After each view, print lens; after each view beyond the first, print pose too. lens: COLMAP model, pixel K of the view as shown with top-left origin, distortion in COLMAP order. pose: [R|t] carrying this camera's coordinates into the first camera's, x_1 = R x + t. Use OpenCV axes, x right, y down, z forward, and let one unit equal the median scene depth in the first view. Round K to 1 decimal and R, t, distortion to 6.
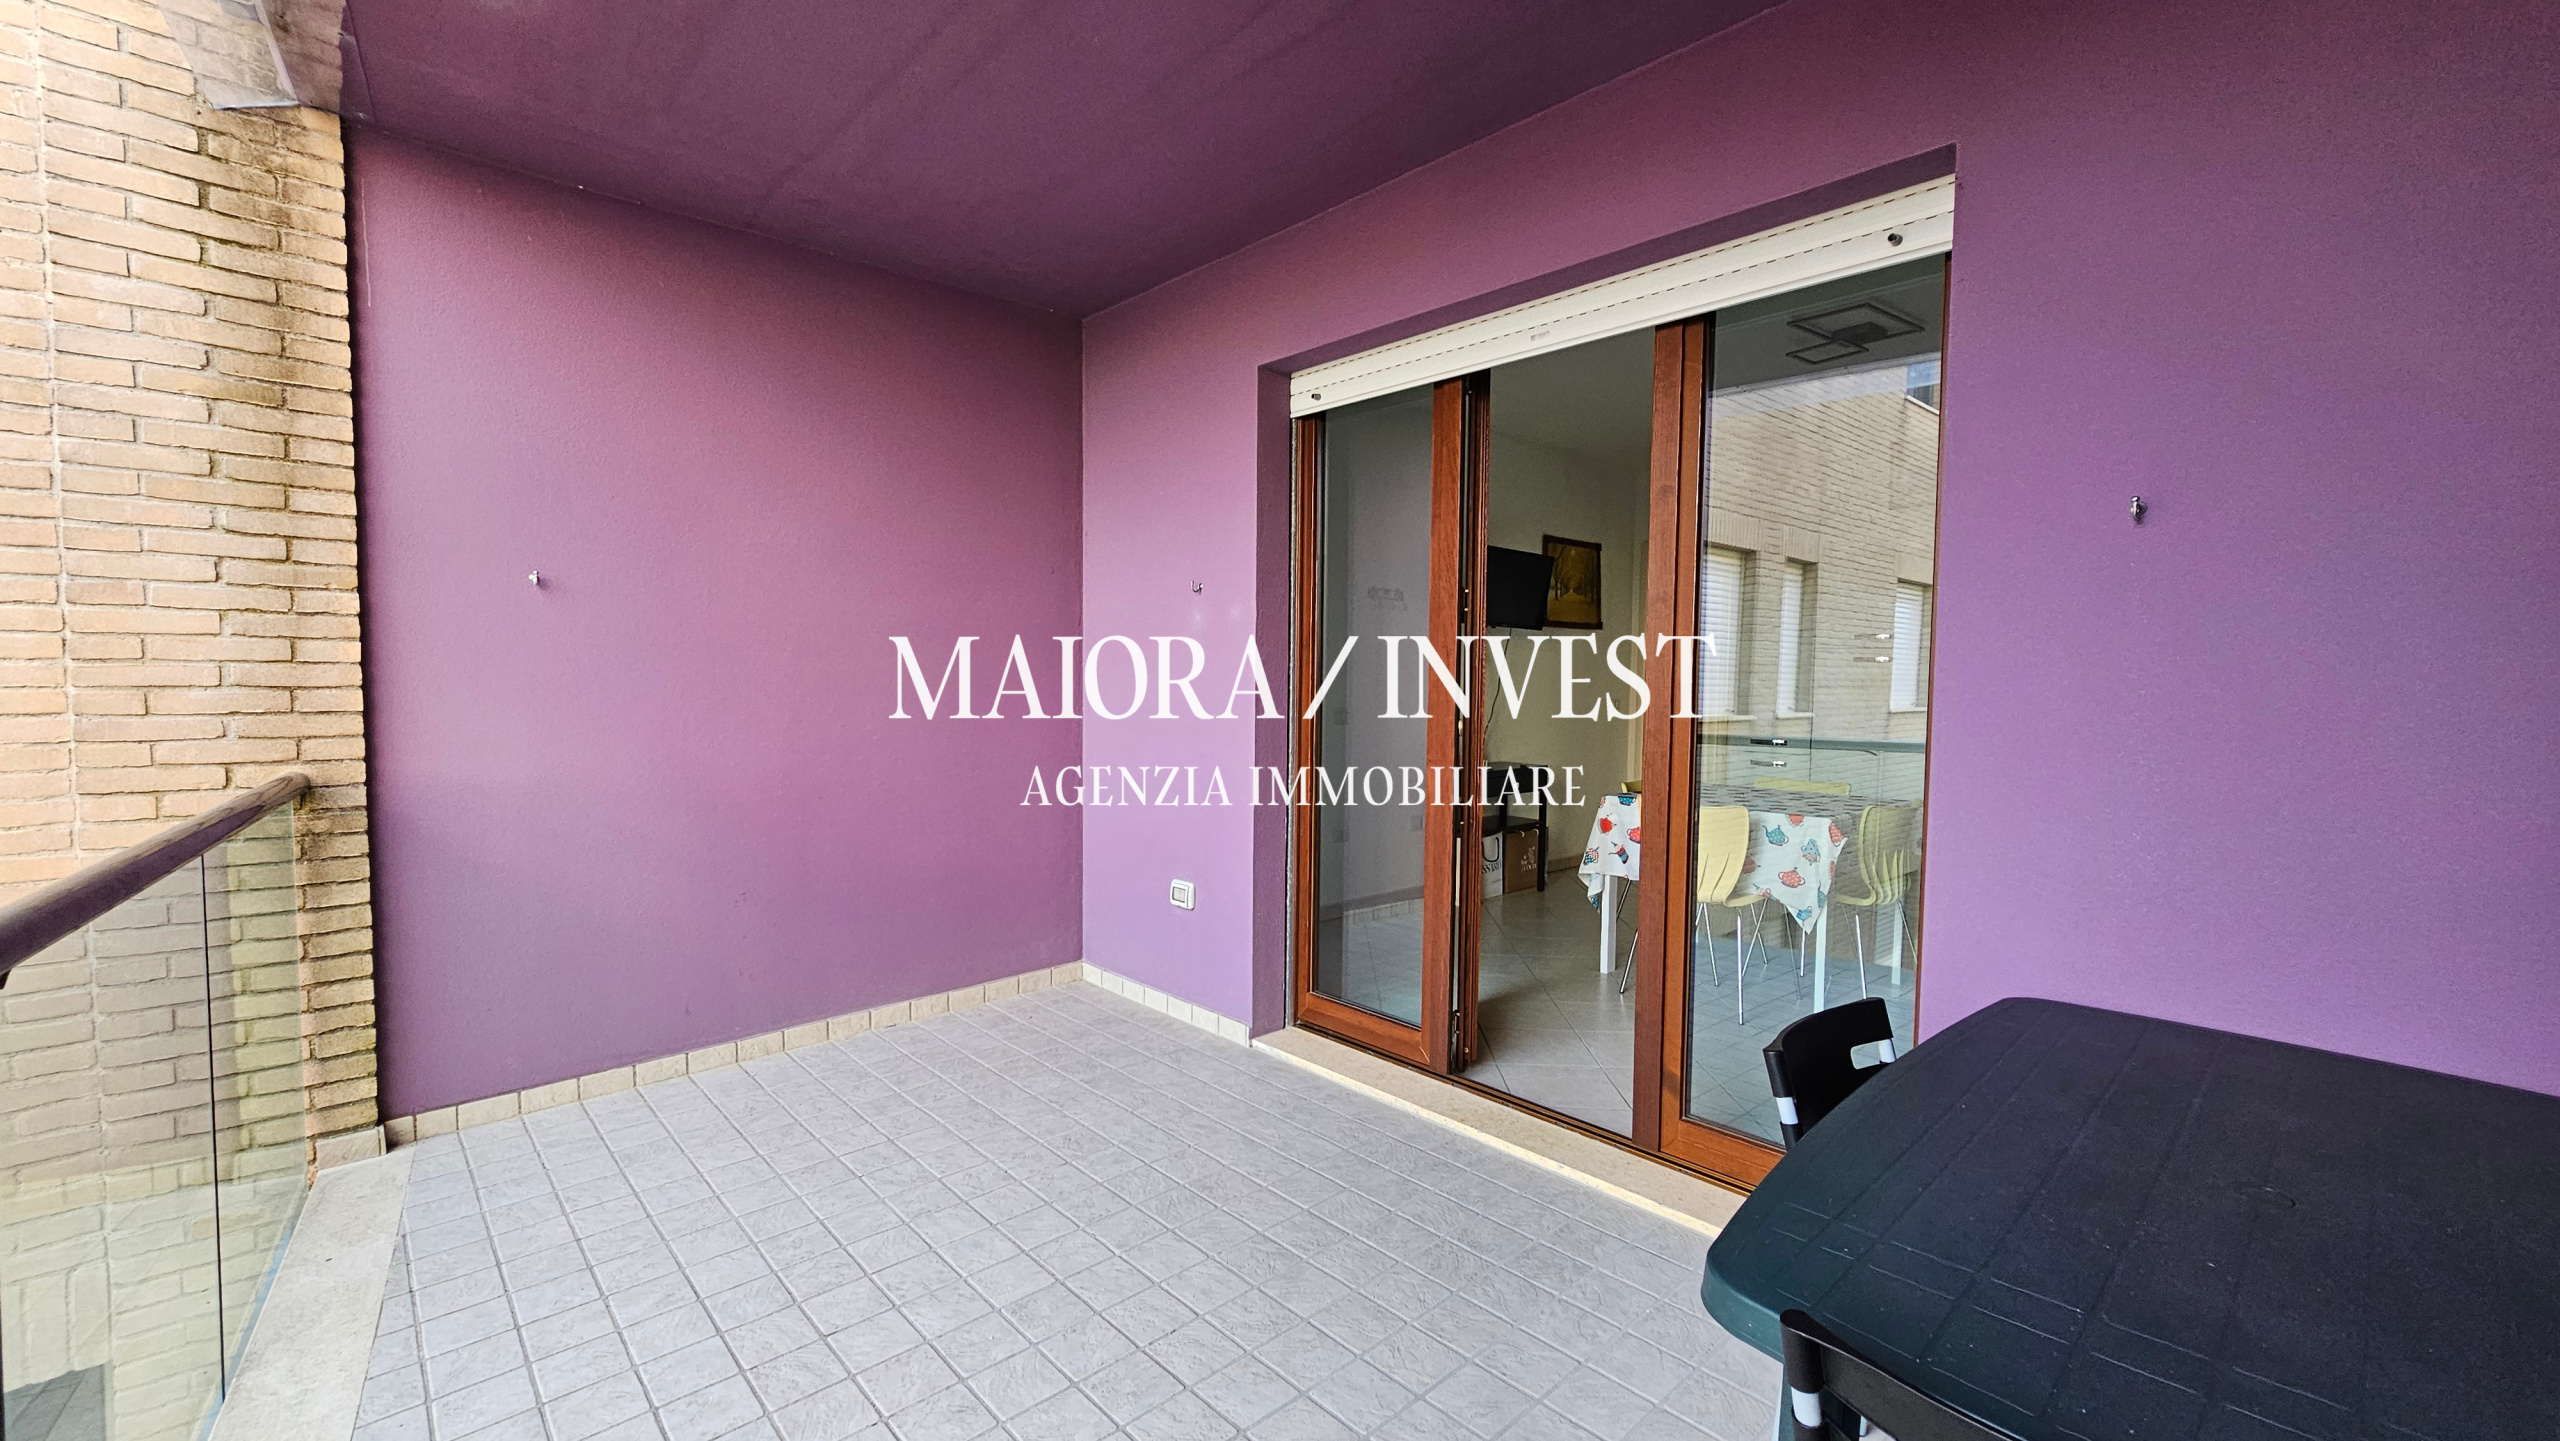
lens RADIAL K [[1049.1, 0, 1252.6], [0, 1049.1, 722.6], [0, 0, 1]] dist [-0.002410, 0.002560]
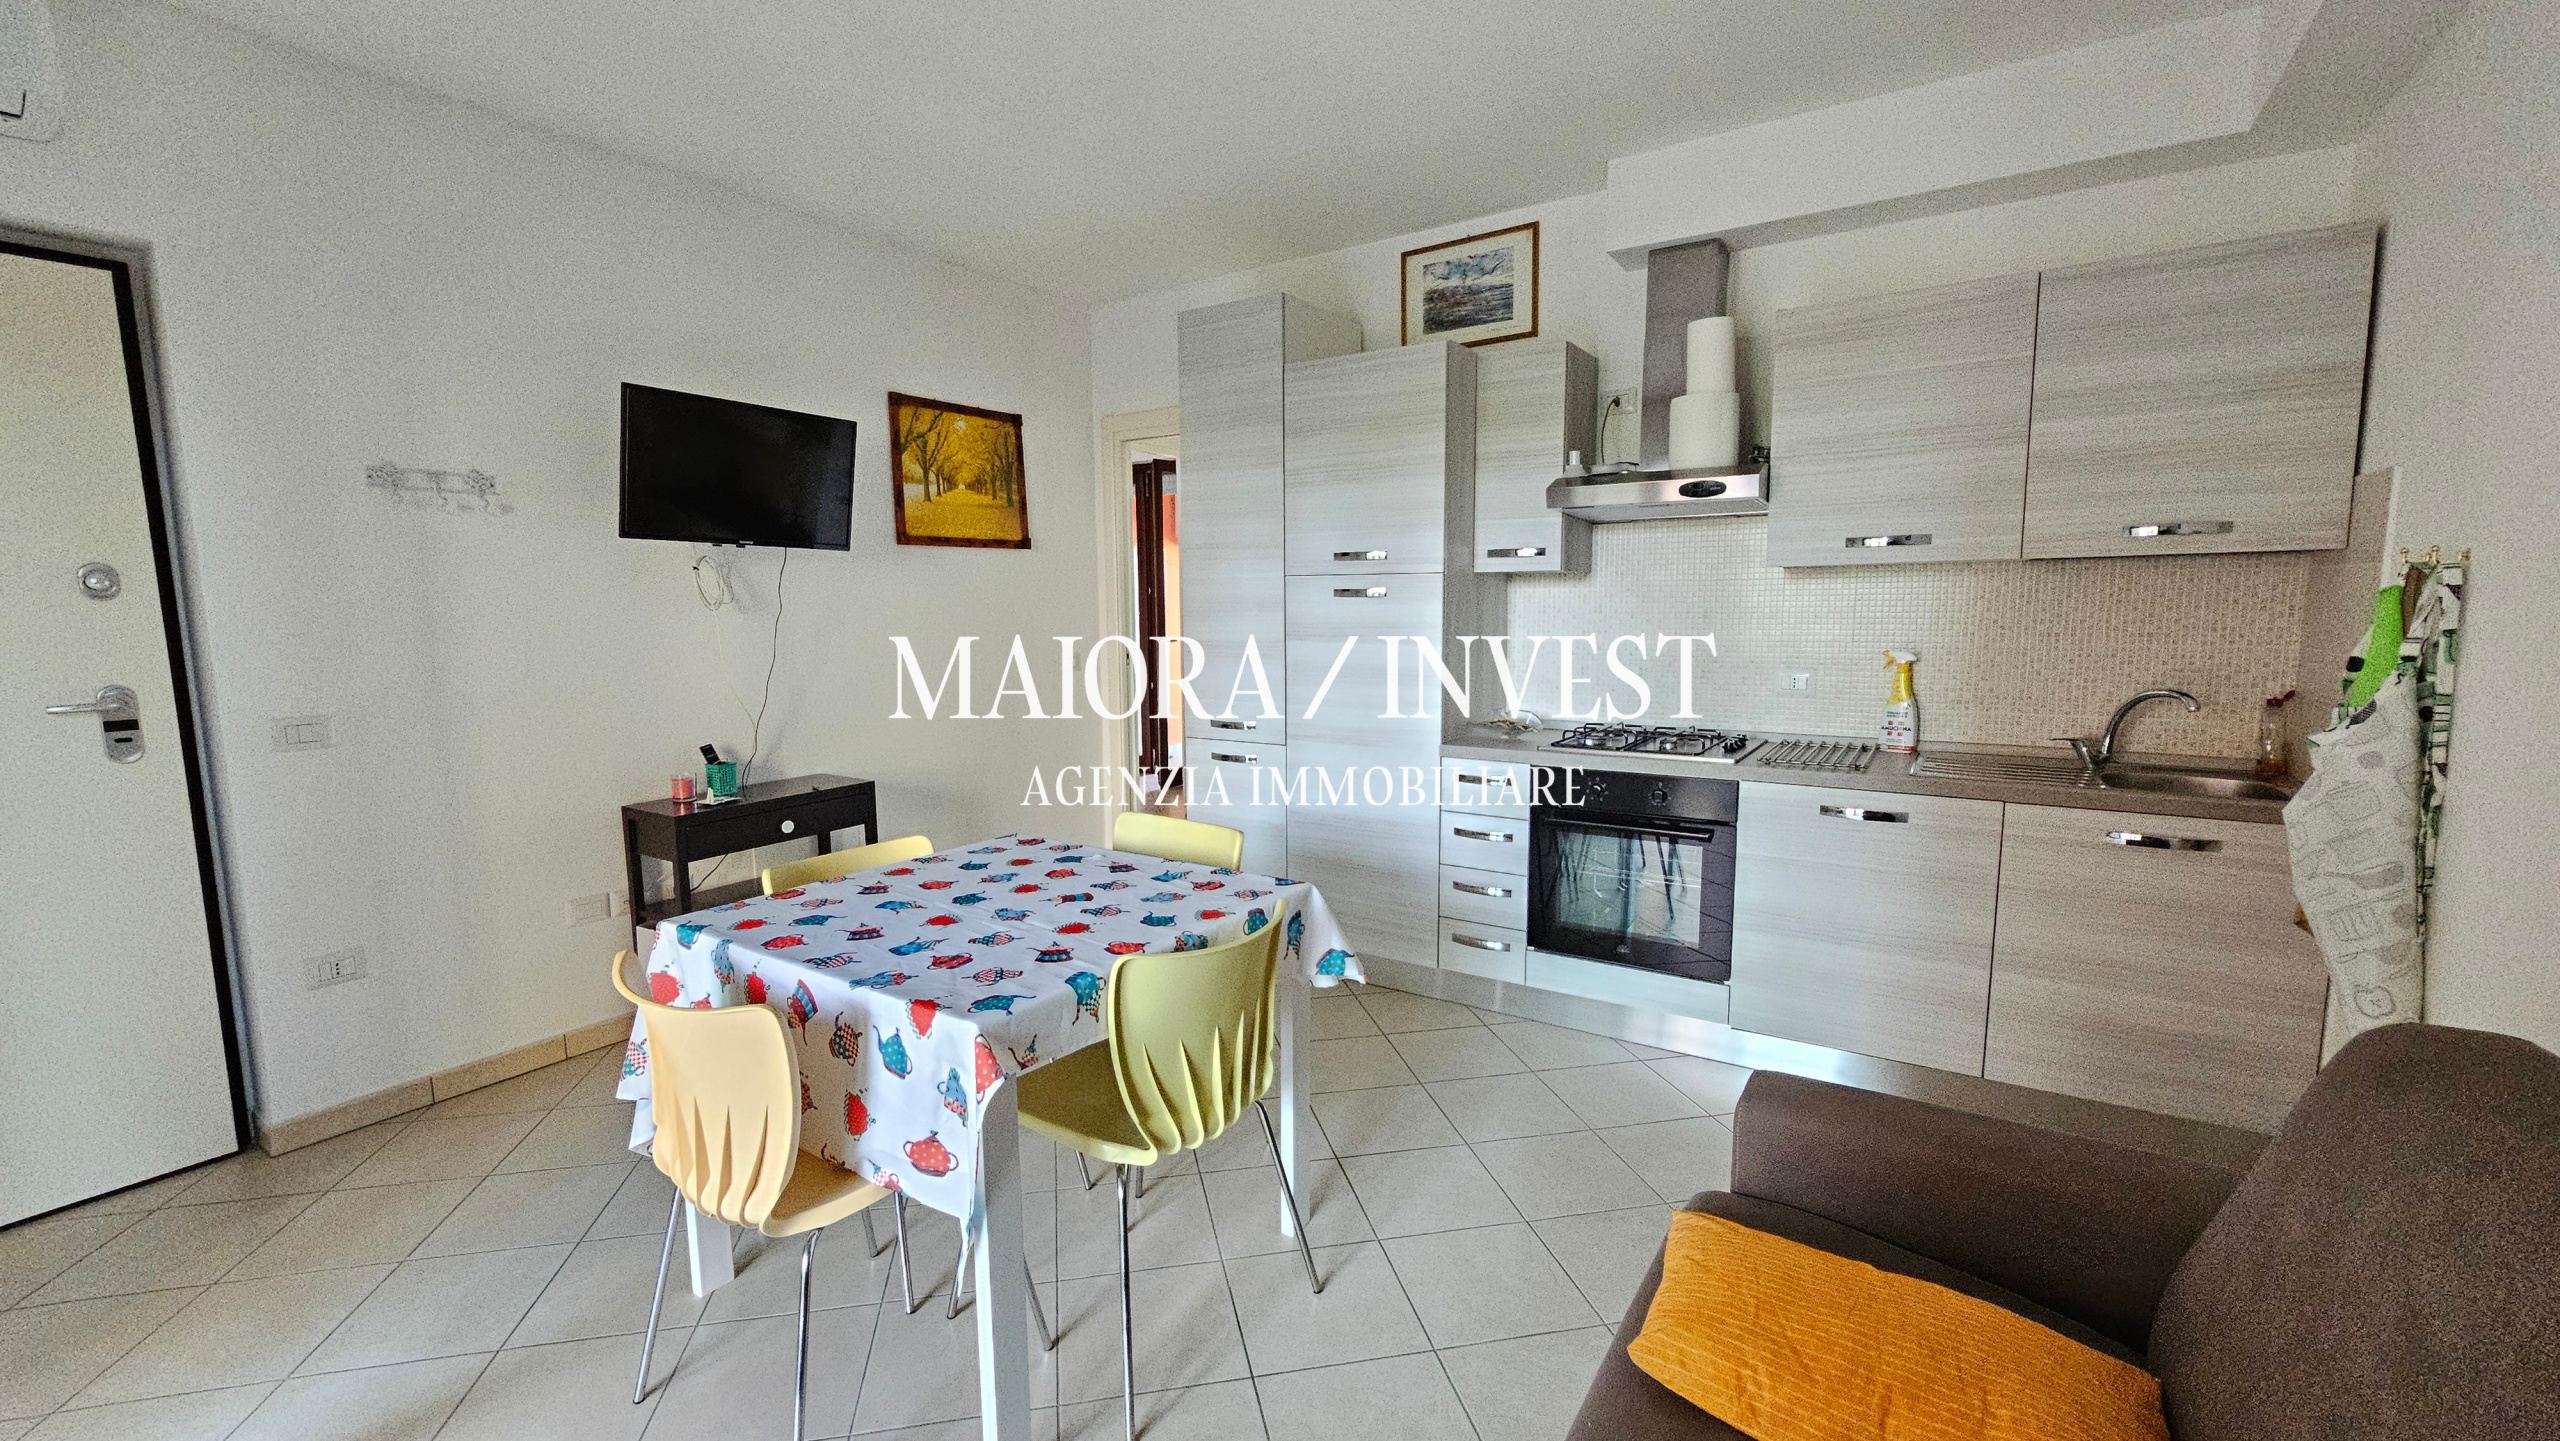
lens RADIAL K [[1049.1, 0, 1259.8], [0, 1049.1, 729.3], [0, 0, 1]] dist [-0.002410, 0.002560]
pose [[0.968977, -0.050846, 0.241863, 0.484097], [0.032725, 0.996388, 0.078360, -0.038386], [-0.244973, -0.068014, 0.967141, 0.518760]]
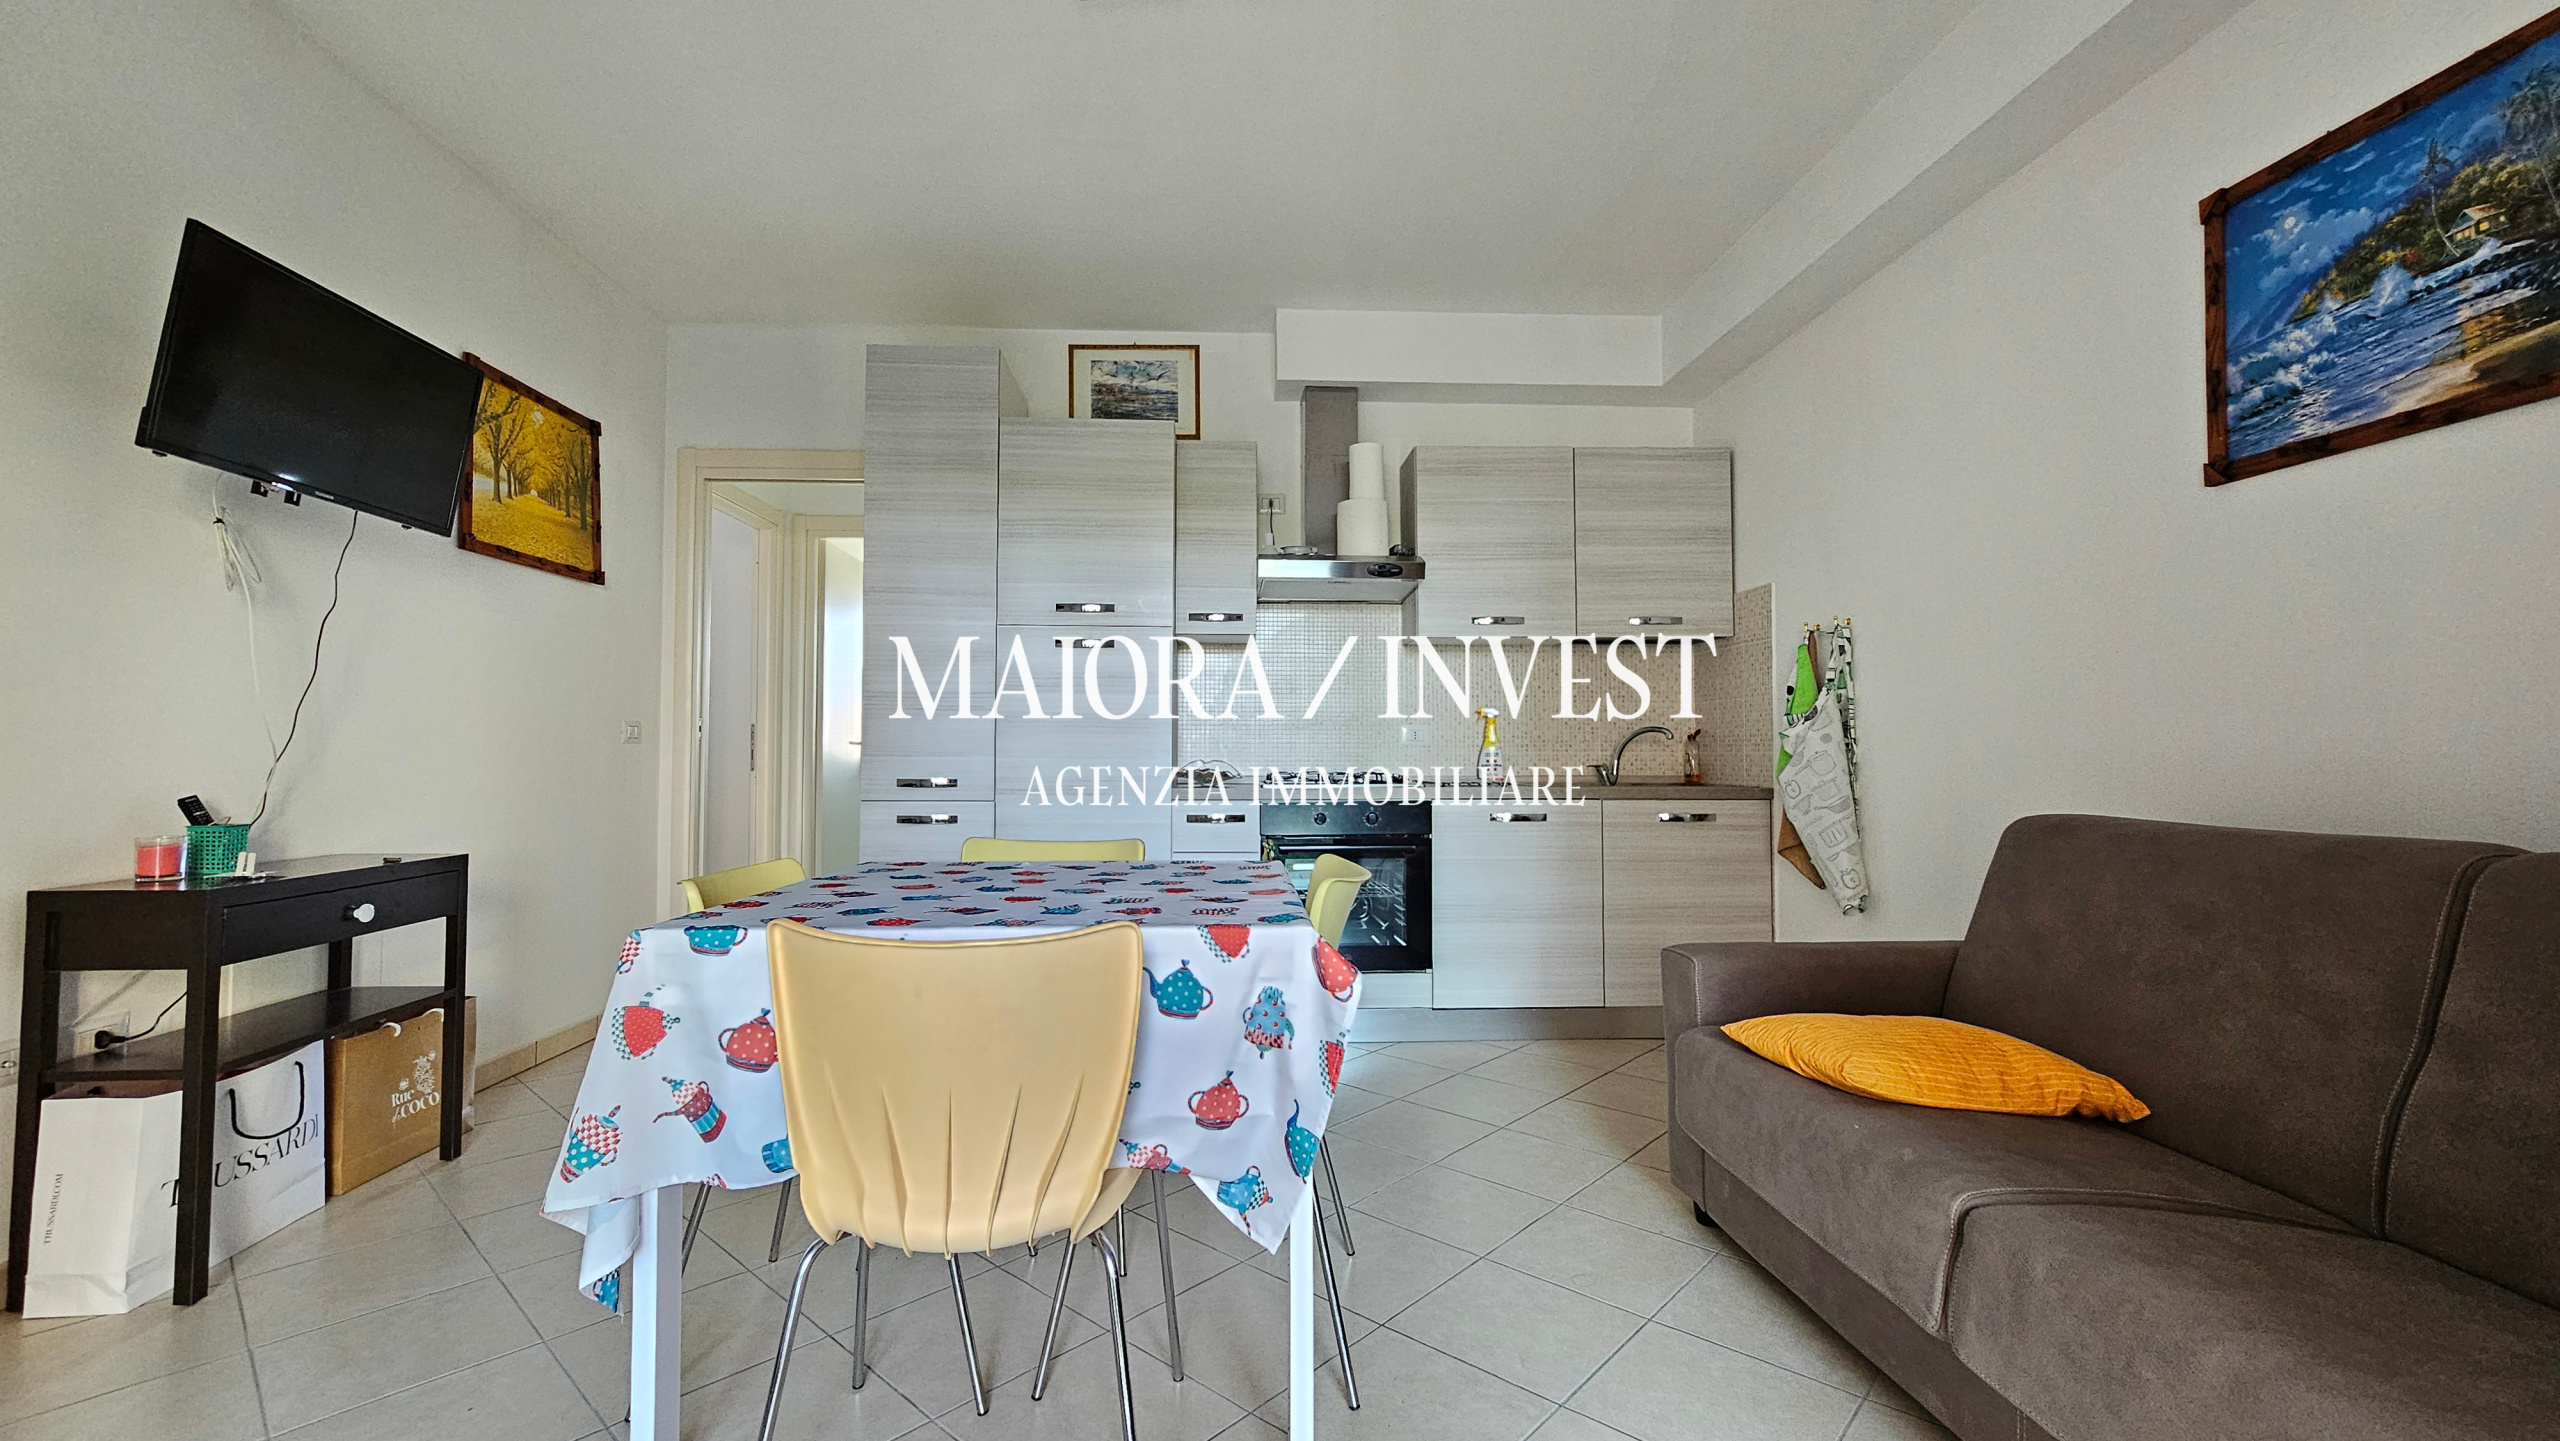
lens RADIAL K [[1049.1, 0, 1256.0], [0, 1049.1, 722.2], [0, 0, 1]] dist [-0.002410, 0.002560]
pose [[0.632723, 0.014487, 0.774243, 0.212816], [0.043015, 0.997624, -0.053819, 0.033035], [-0.773183, 0.067357, 0.630596, 0.665814]]
